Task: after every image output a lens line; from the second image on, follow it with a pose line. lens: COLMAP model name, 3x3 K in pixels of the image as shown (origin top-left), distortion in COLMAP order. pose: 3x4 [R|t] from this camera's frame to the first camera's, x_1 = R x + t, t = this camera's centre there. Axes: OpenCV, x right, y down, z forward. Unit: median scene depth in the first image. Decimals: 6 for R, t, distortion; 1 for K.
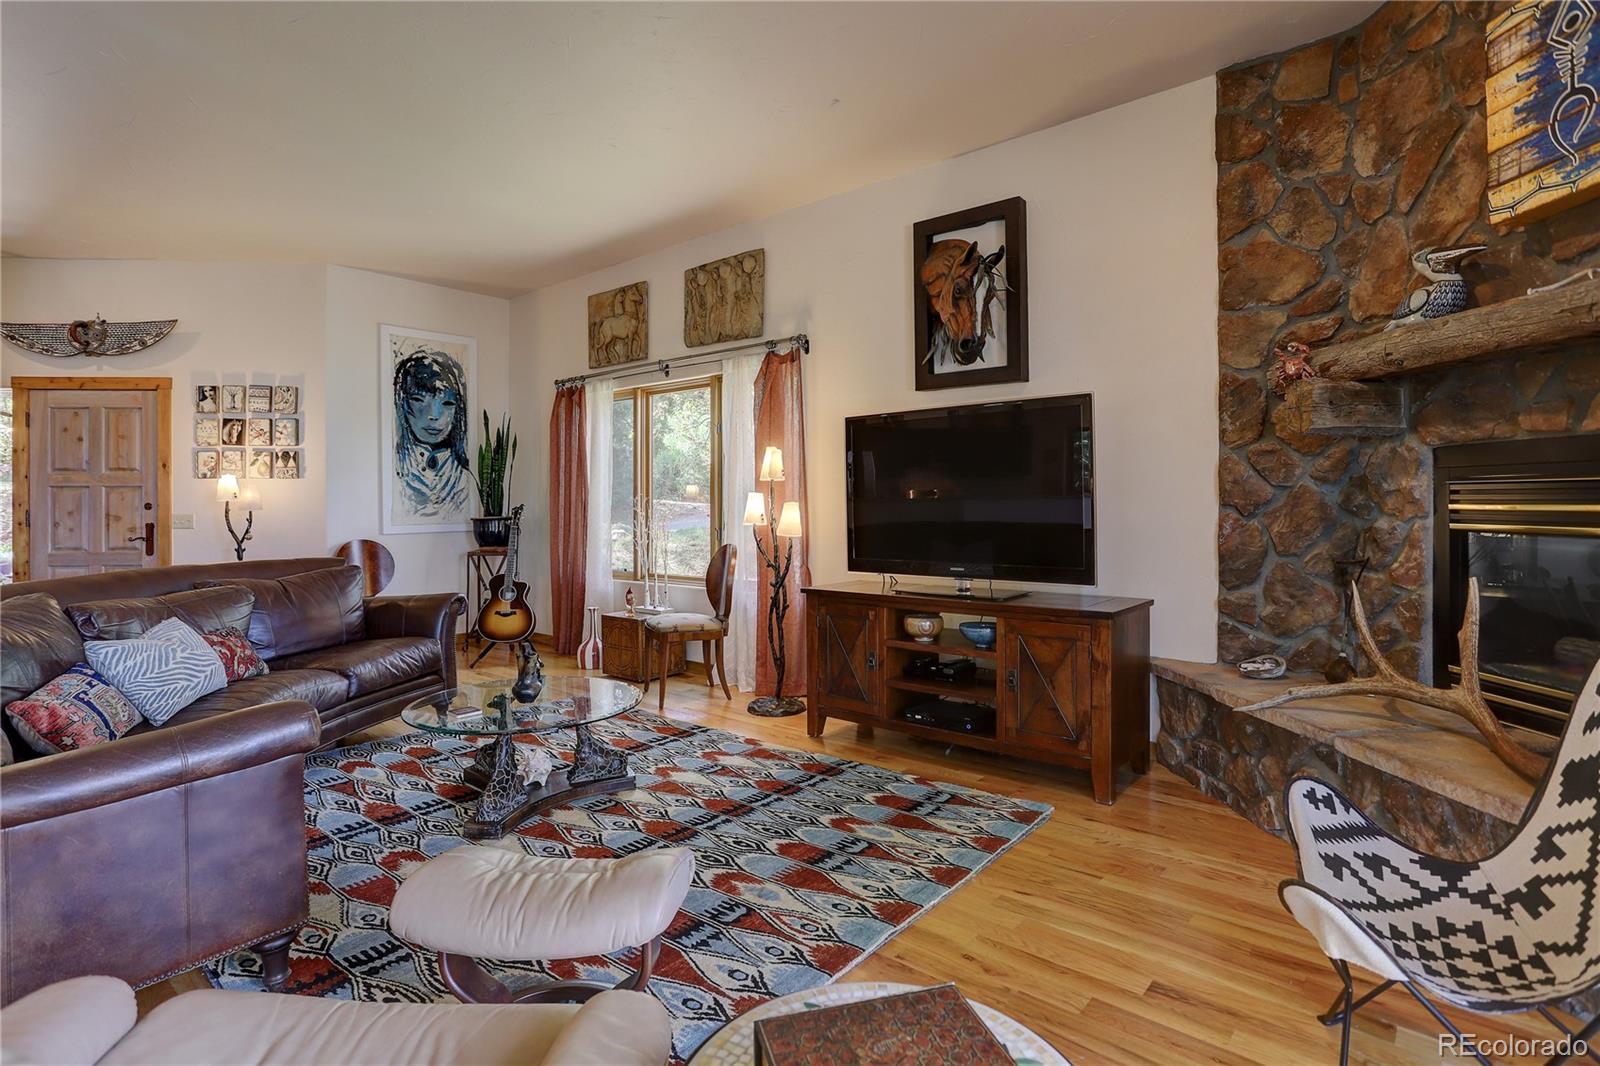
lens RADIAL K [[775.4, 0, 791.0], [0, 775.4, 503.5], [0, 0, 1]] dist [-0.028315, 0.005398]
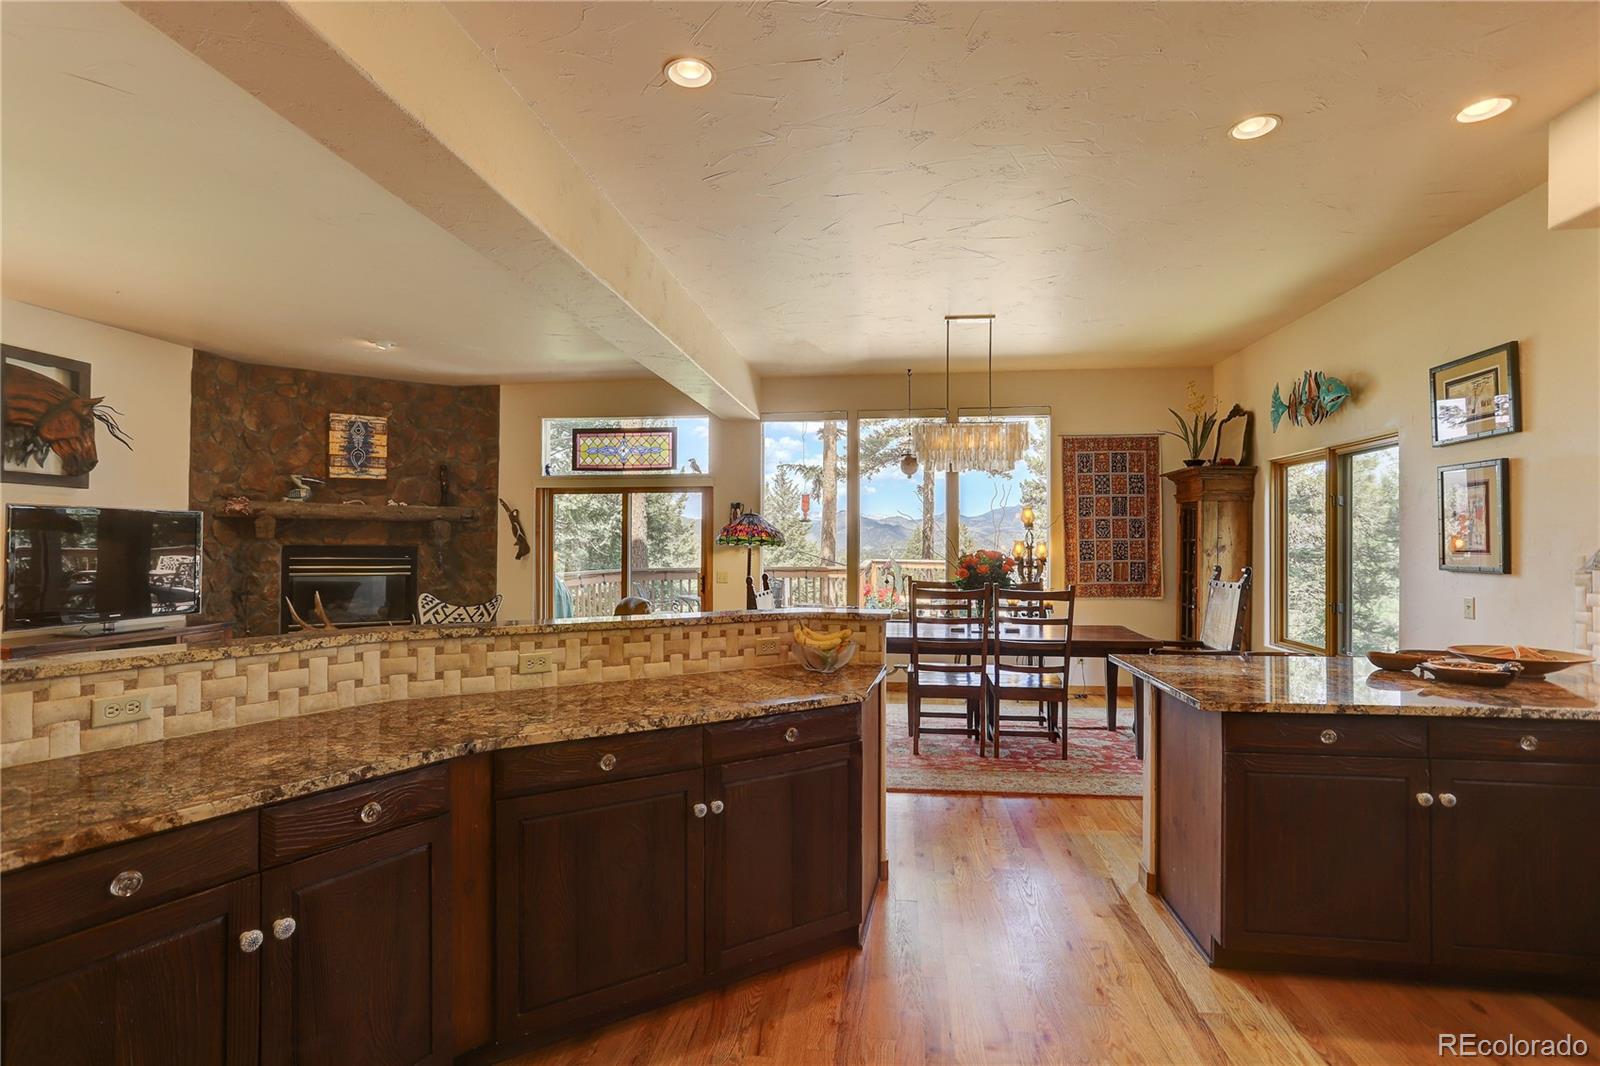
lens RADIAL K [[775.4, 0, 796.8], [0, 775.4, 539.1], [0, 0, 1]] dist [-0.028315, 0.005398]
pose [[-0.551381, 0.009318, 0.834202, -2.203767], [-0.003154, 0.999907, -0.013254, -0.060688], [-0.834248, -0.009939, -0.551300, 0.896895]]
